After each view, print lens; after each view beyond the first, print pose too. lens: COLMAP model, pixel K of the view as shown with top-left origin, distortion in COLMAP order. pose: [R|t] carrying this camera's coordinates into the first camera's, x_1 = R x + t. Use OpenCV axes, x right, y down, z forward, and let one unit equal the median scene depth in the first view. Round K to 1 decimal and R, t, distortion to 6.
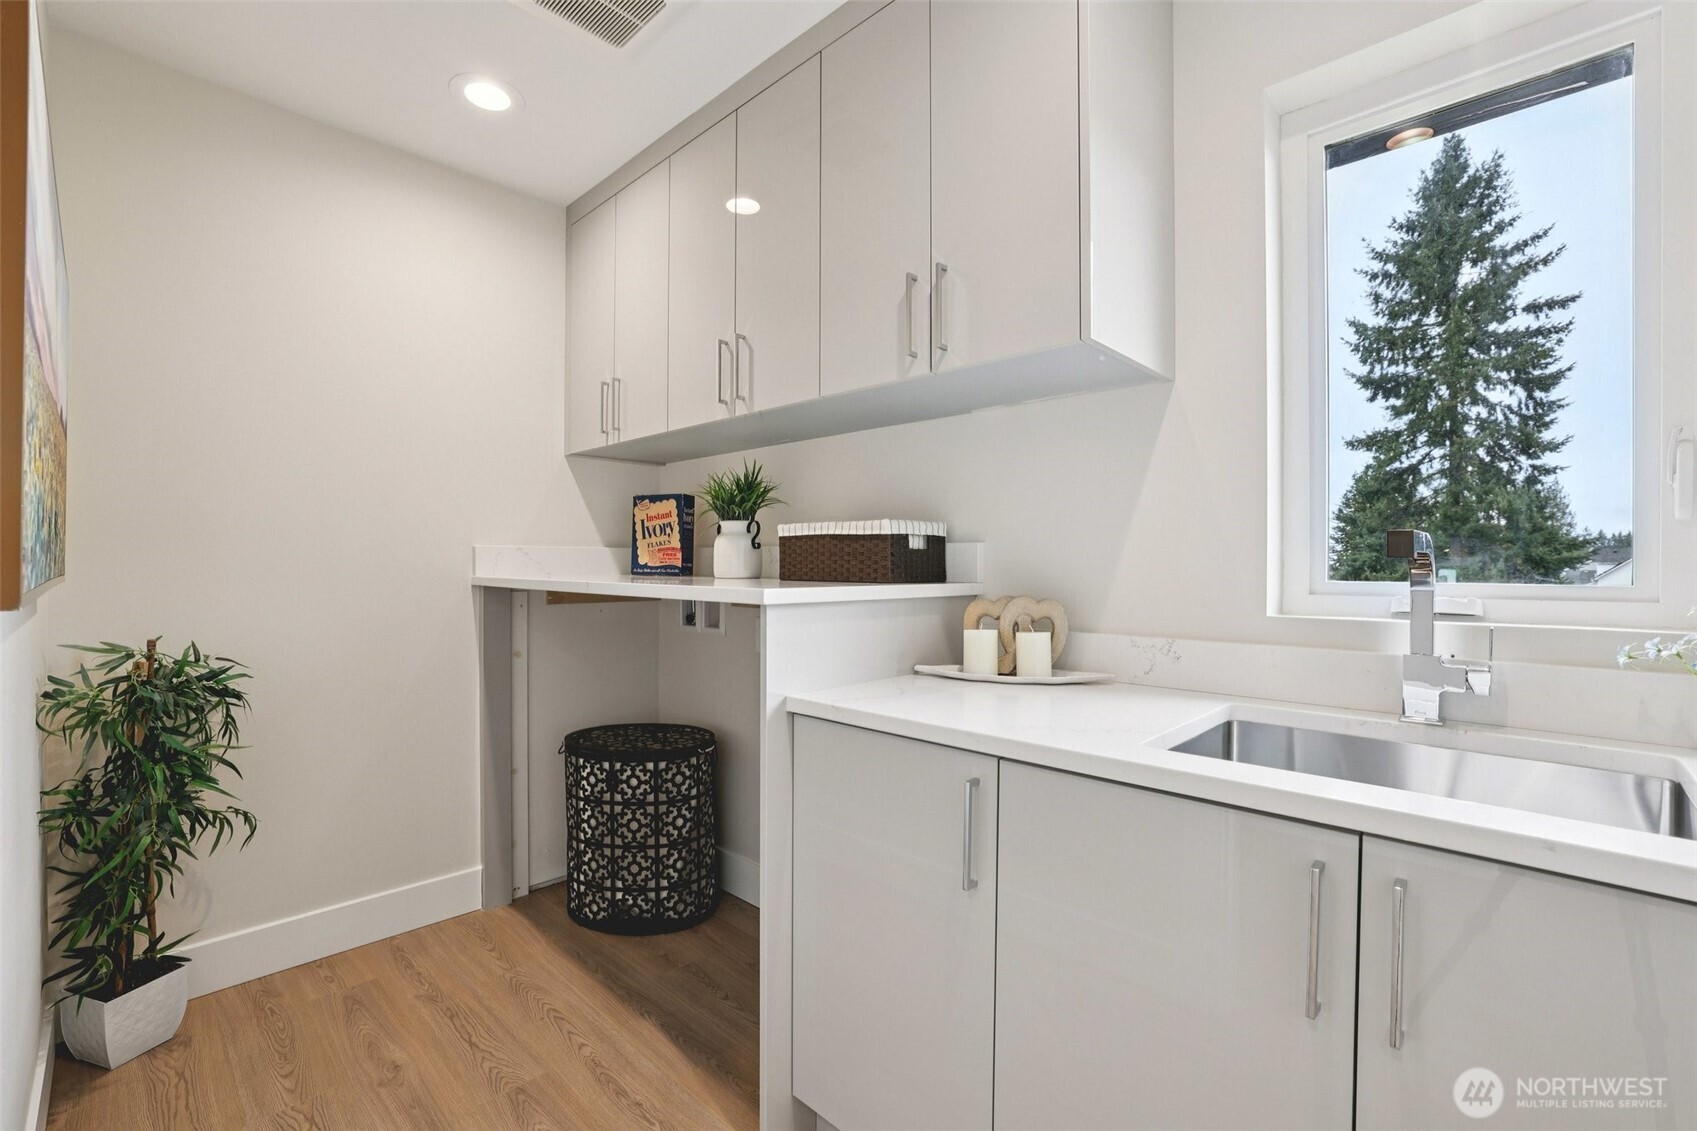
lens RADIAL K [[726.6, 0, 843.7], [0, 726.6, 572.3], [0, 0, 1]] dist [0.001770, 0.000387]
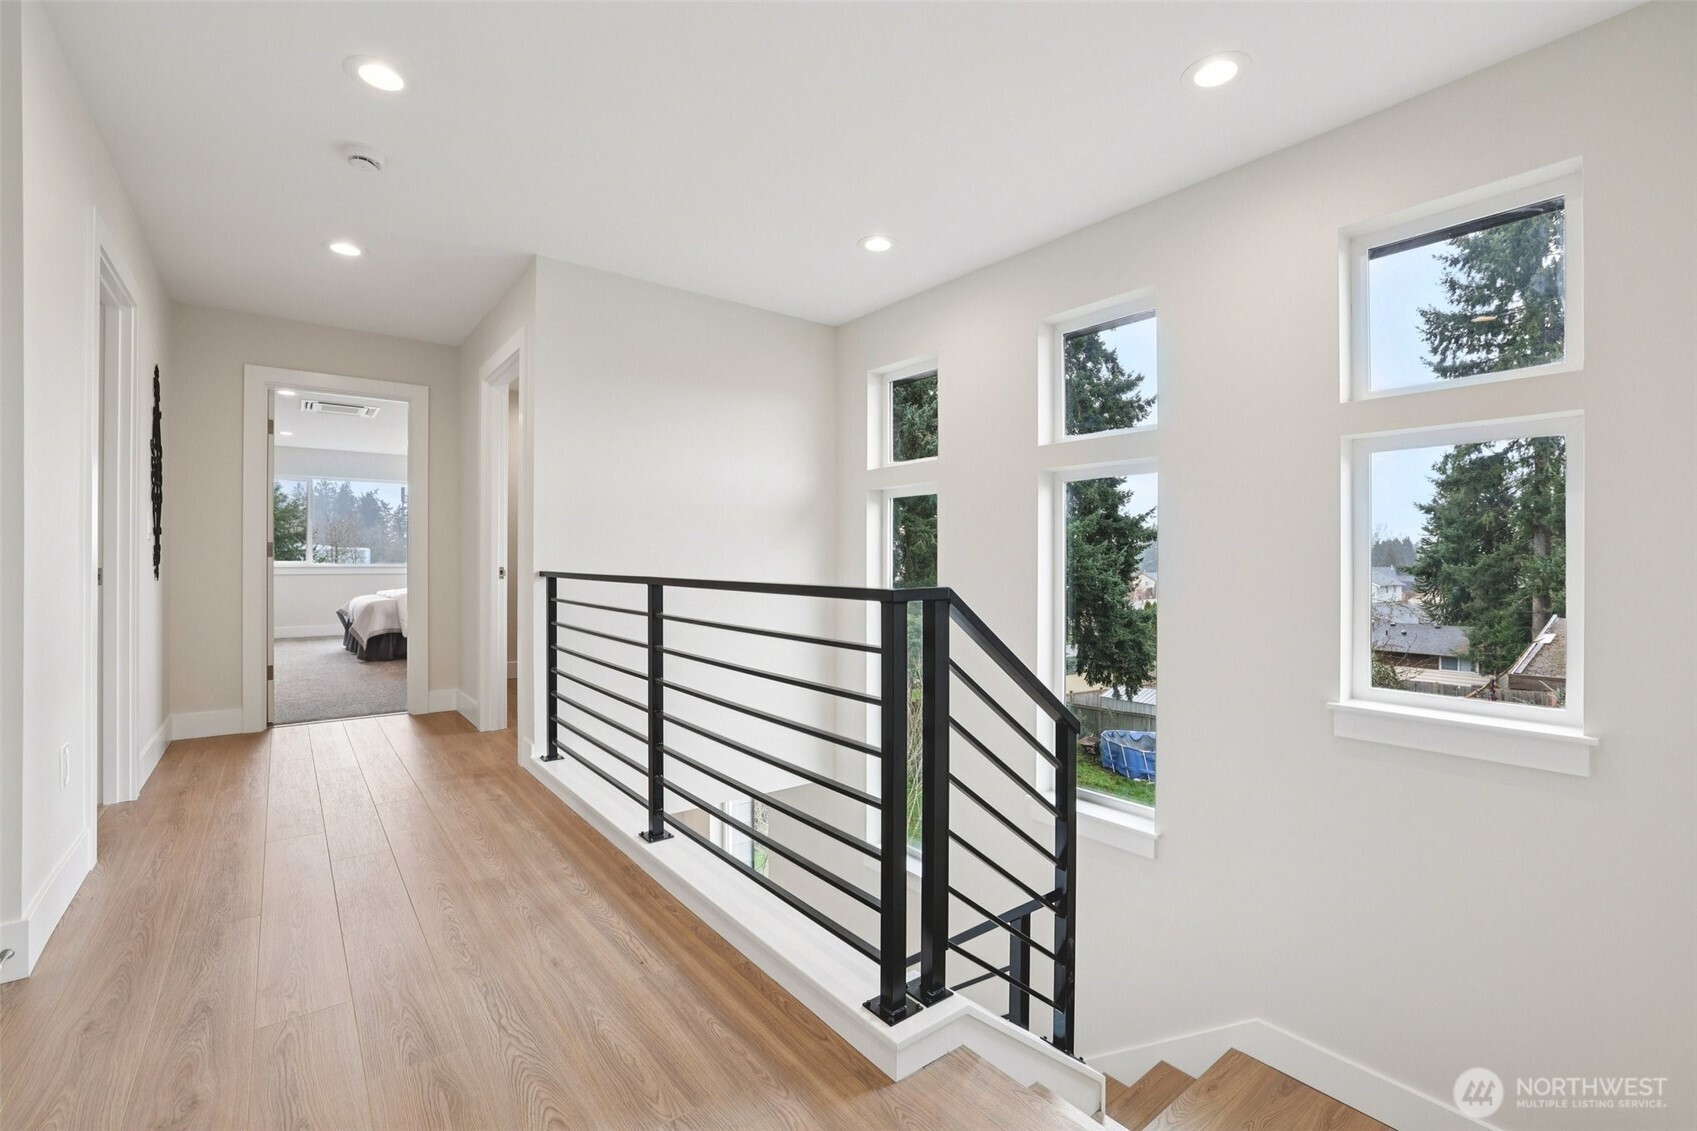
lens RADIAL K [[730.3, 0, 848.5], [0, 730.3, 565.5], [0, 0, 1]] dist [-0.000919, 0.000052]
pose [[0.989045, 0.000115, -0.147617, 0.070833], [-0.000428, 0.999998, -0.002089, 0.004164], [0.147617, 0.002129, 0.989042, -0.092818]]
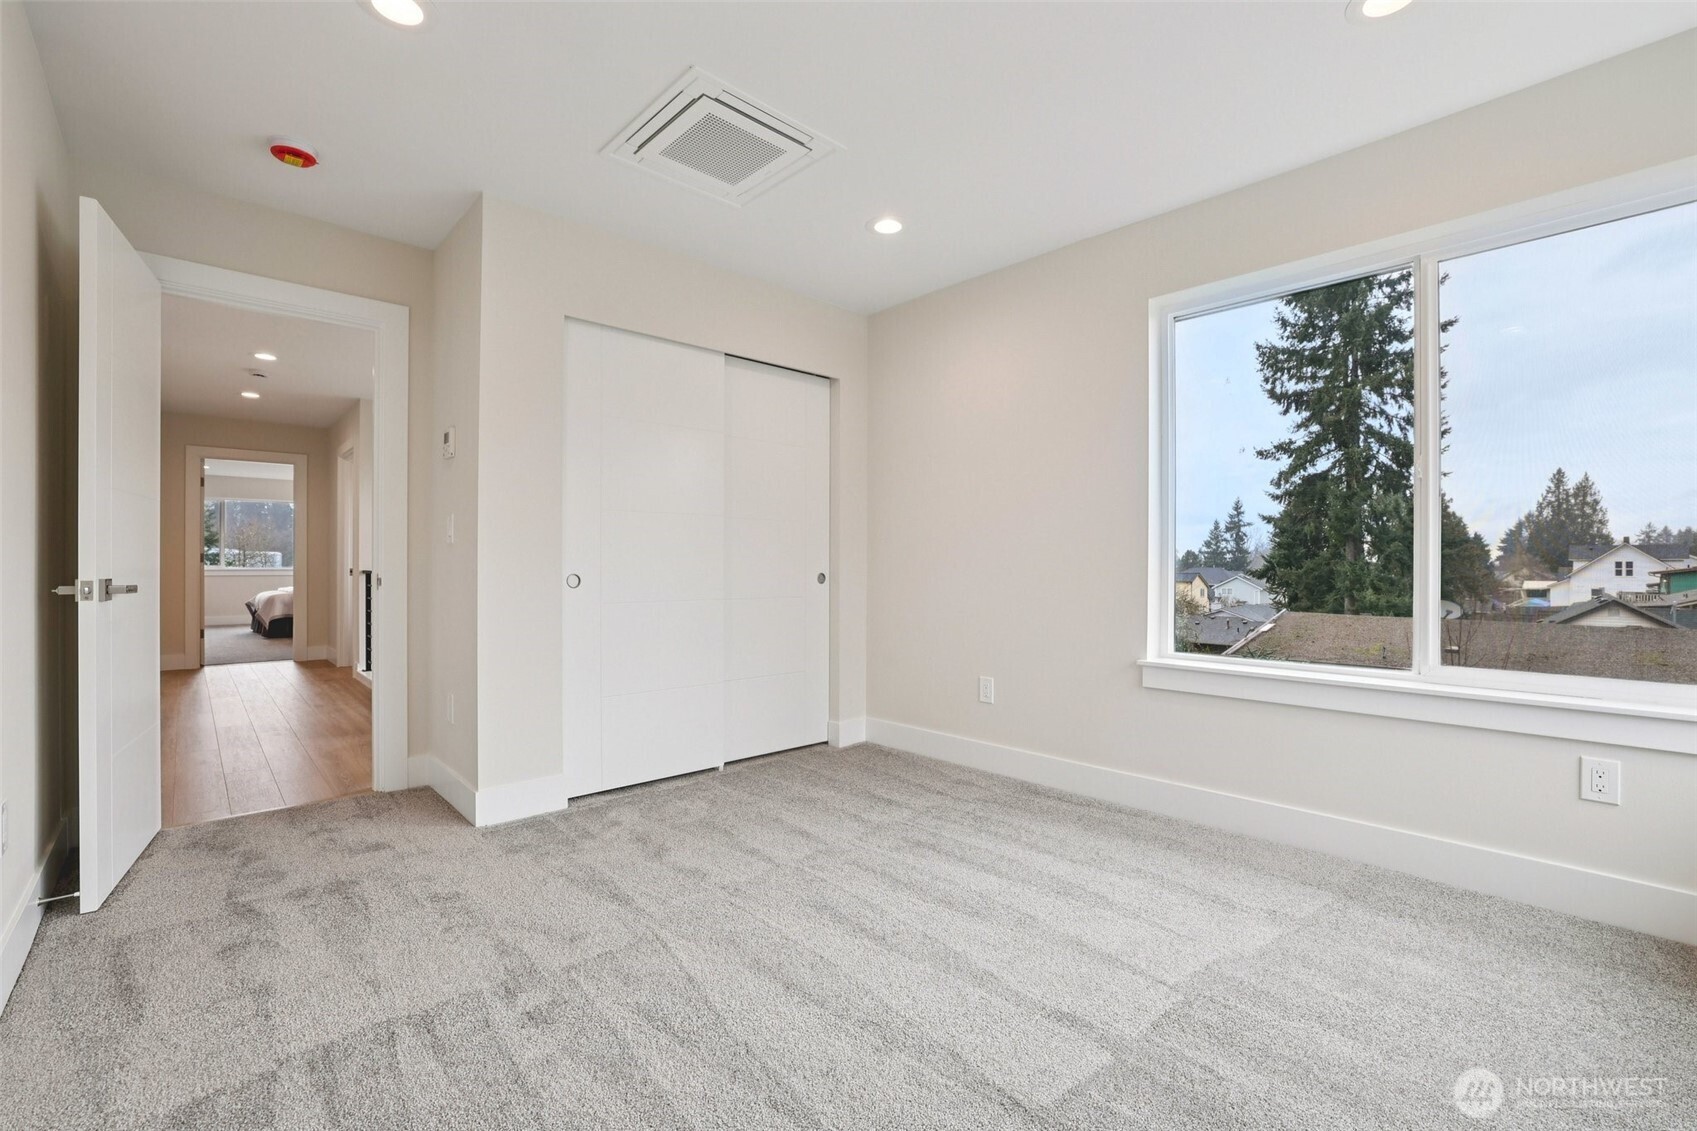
lens RADIAL K [[726.6, 0, 843.7], [0, 726.6, 572.3], [0, 0, 1]] dist [0.001770, 0.000387]
pose [[0.997484, 0.000255, -0.070893, 0.136070], [-0.000137, 0.999999, 0.001675, 0.004739], [0.070893, -0.001661, 0.997483, -0.161743]]
